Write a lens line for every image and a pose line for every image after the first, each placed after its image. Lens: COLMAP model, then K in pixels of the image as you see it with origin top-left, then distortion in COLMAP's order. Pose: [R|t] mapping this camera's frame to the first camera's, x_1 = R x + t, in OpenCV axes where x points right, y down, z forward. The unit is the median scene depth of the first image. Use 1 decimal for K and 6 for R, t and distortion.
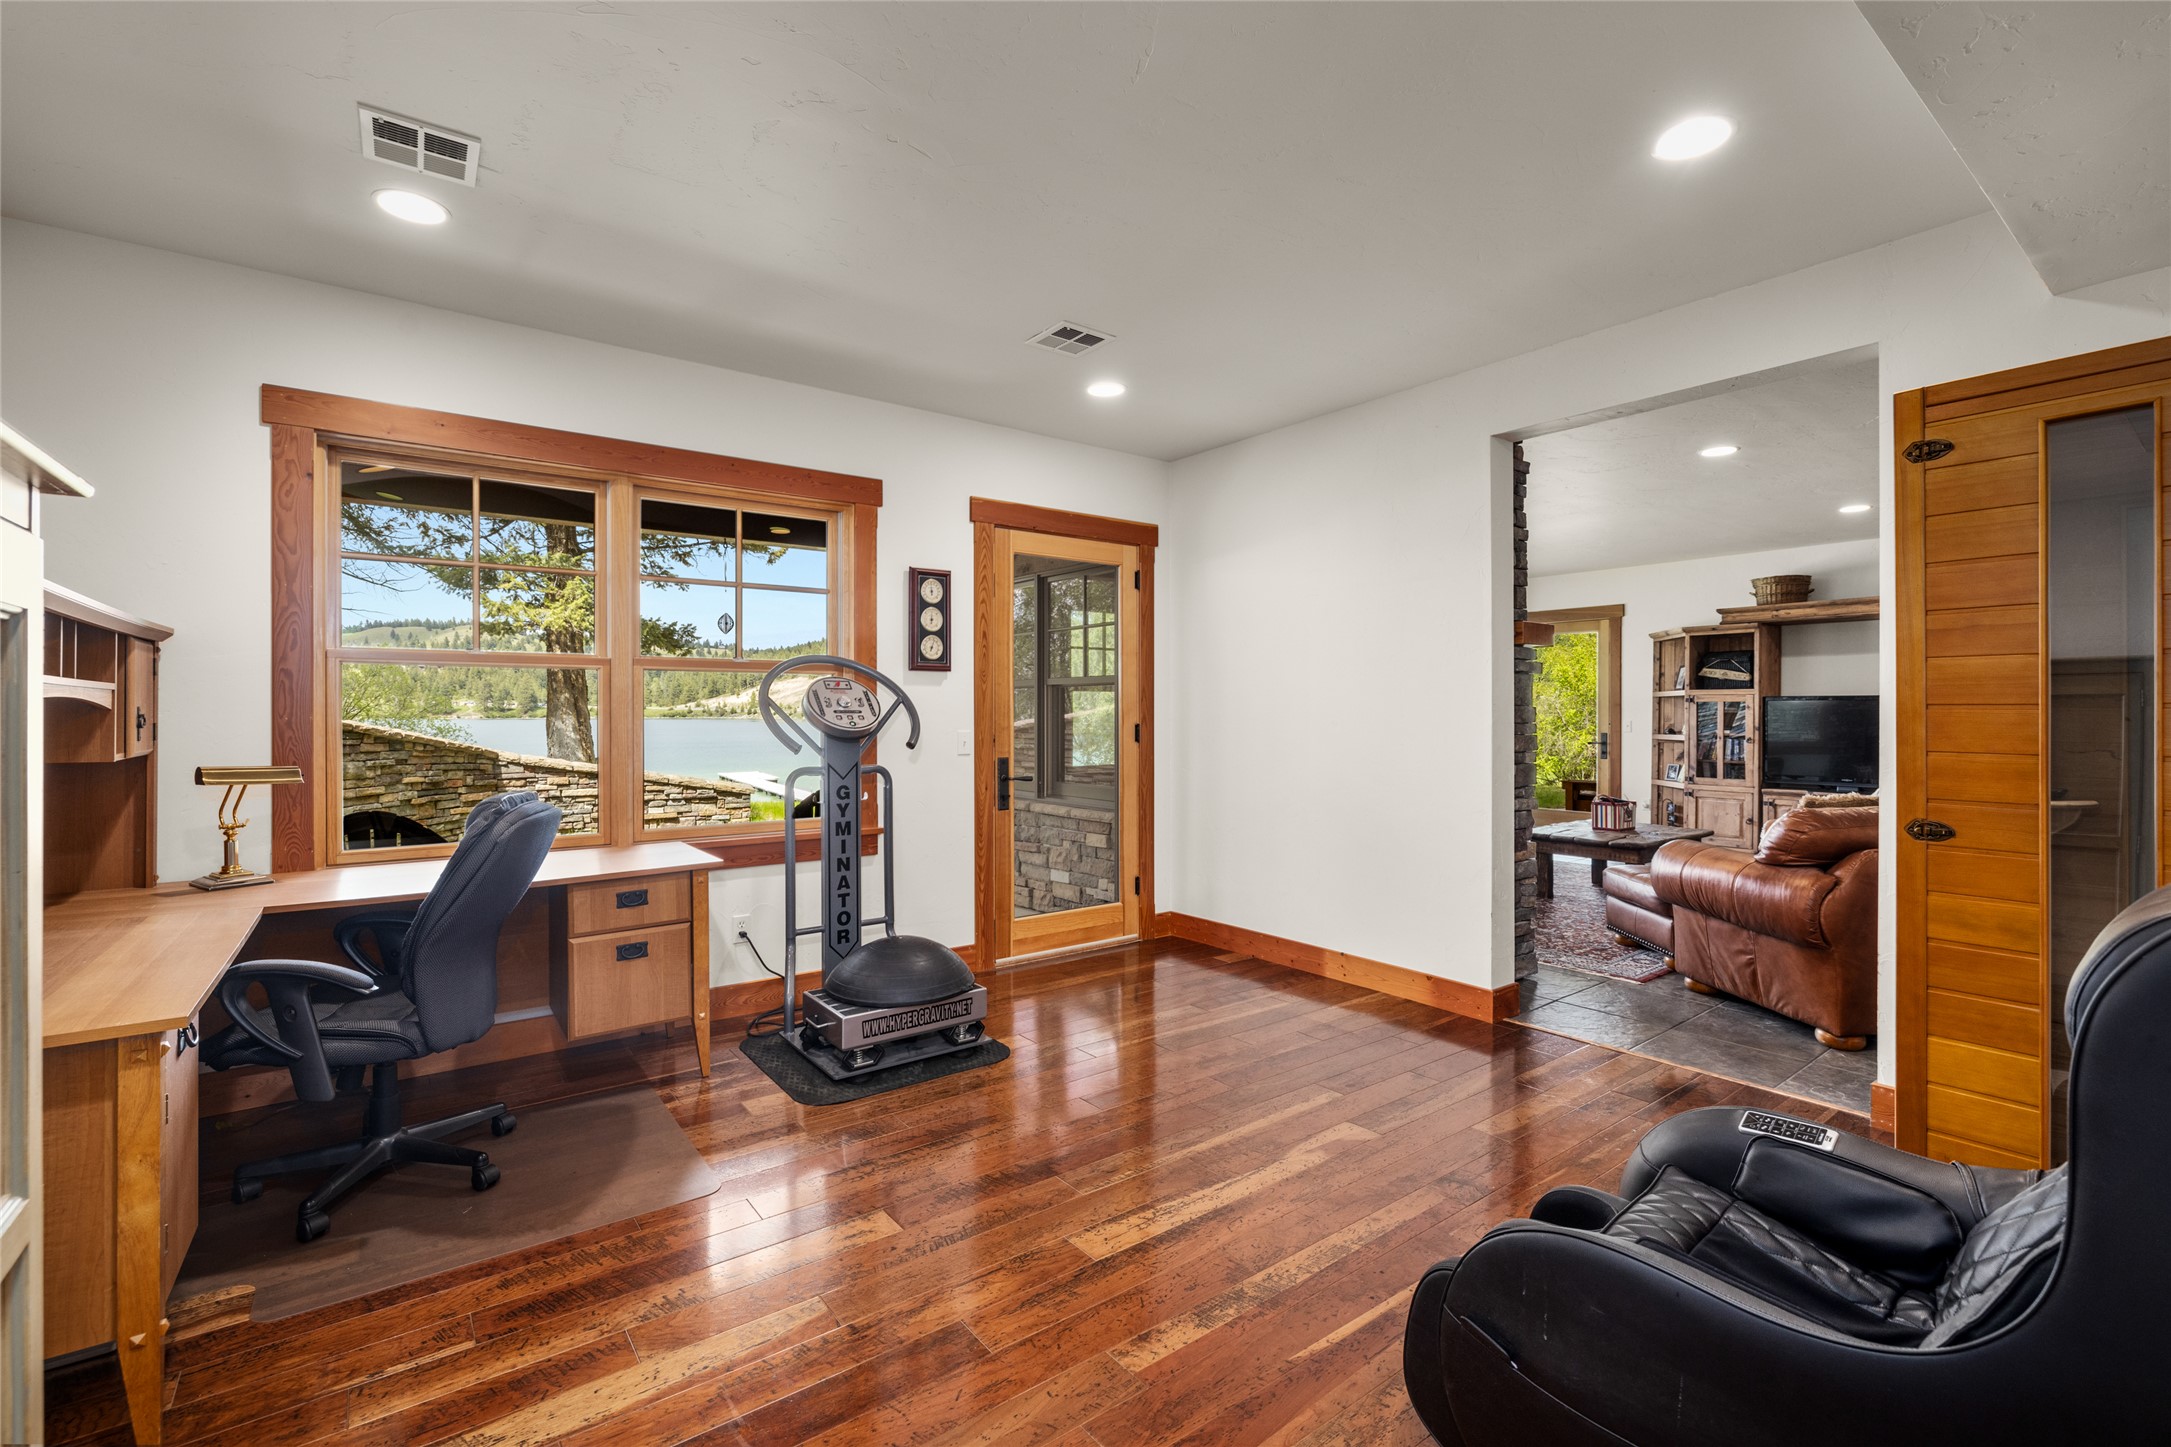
lens RADIAL K [[956.5, 0, 1079.1], [0, 956.5, 711.9], [0, 0, 1]] dist [-0.001500, 0.000130]
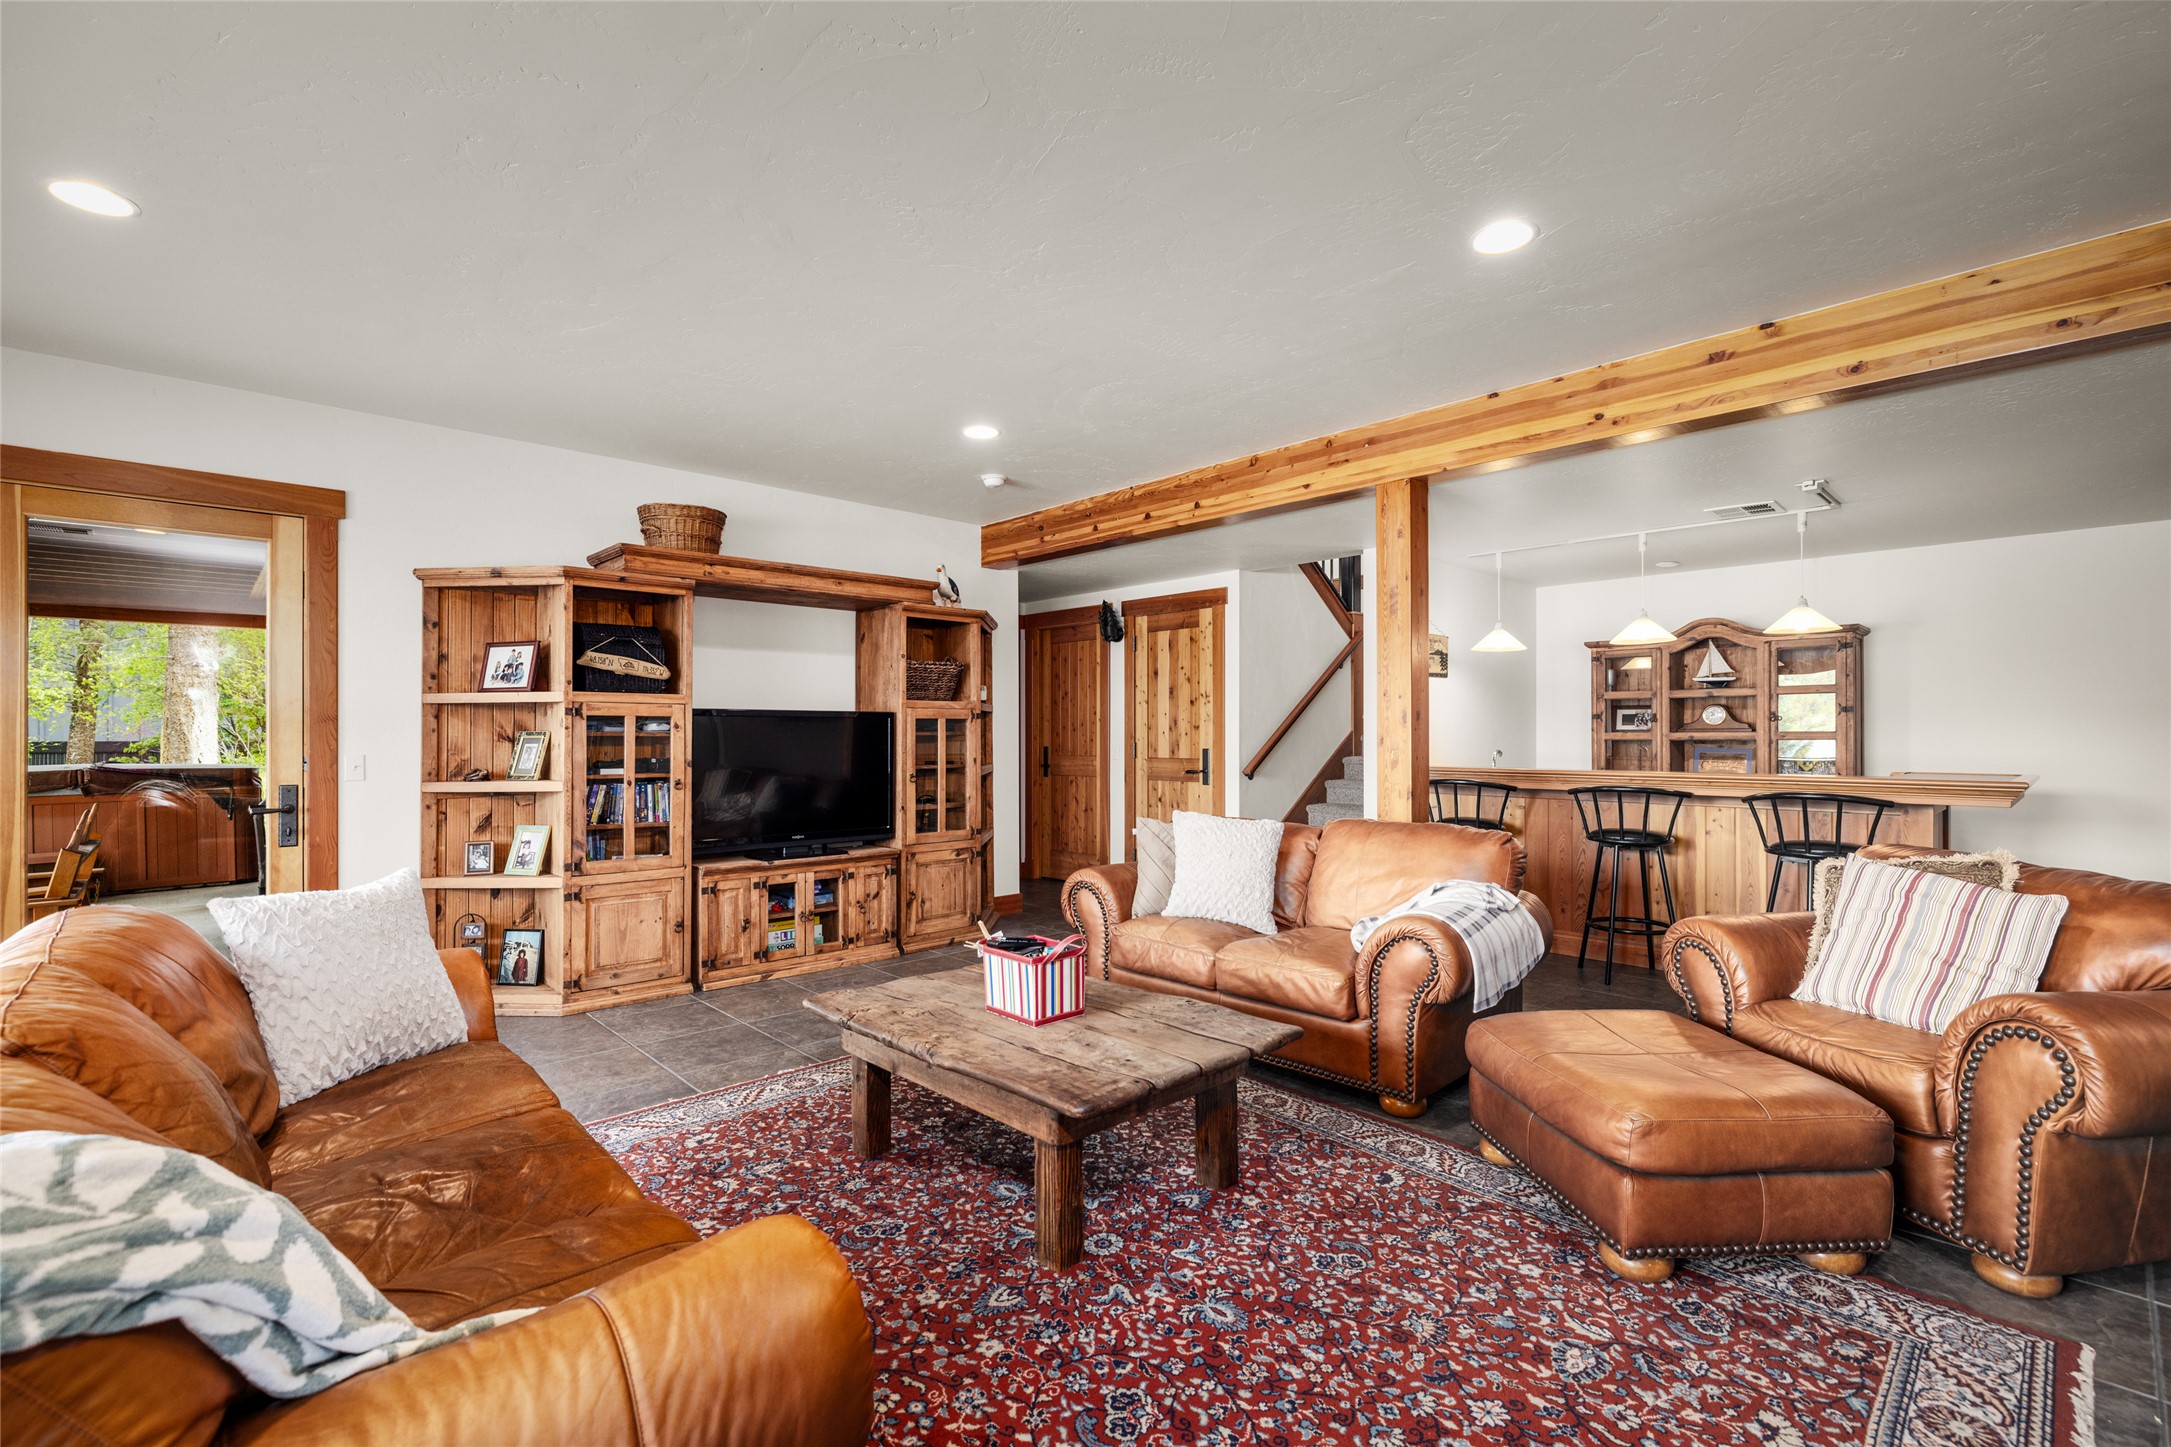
lens RADIAL K [[956.5, 0, 1082.6], [0, 956.5, 729.1], [0, 0, 1]] dist [-0.001500, 0.000130]
pose [[-0.113932, 0.011620, 0.993421, 0.103047], [0.004562, 0.999927, -0.011173, 0.004070], [-0.993478, 0.003259, -0.113976, 0.791515]]
